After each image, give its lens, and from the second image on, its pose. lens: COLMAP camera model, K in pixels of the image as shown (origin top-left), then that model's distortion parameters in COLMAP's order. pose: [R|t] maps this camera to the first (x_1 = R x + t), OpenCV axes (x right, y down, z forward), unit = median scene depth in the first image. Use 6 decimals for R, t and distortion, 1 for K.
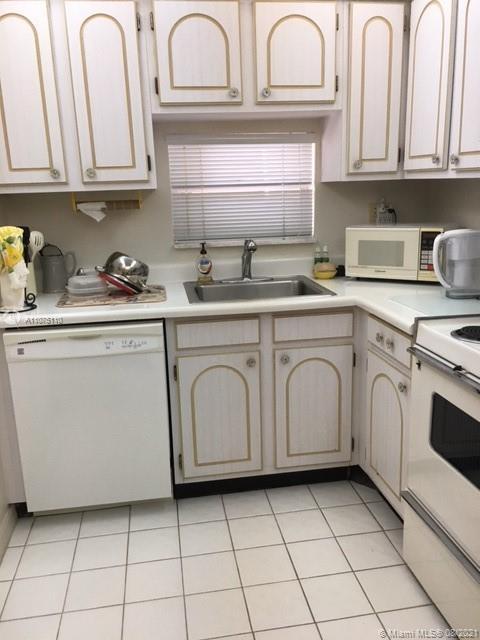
lens RADIAL K [[548.1, 0, 240.2], [0, 548.1, 322.6], [0, 0, 1]] dist [0.066114, -0.082985]
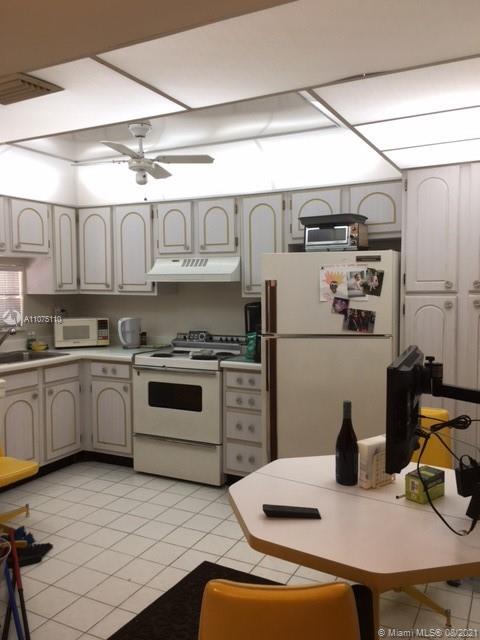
lens RADIAL K [[548.1, 0, 239.2], [0, 548.1, 319.5], [0, 0, 1]] dist [0.066114, -0.082985]
pose [[0.596592, -0.024412, 0.802174, -0.953399], [0.179943, 0.978158, -0.104059, 0.129125], [-0.782112, 0.206426, 0.587953, -0.553521]]
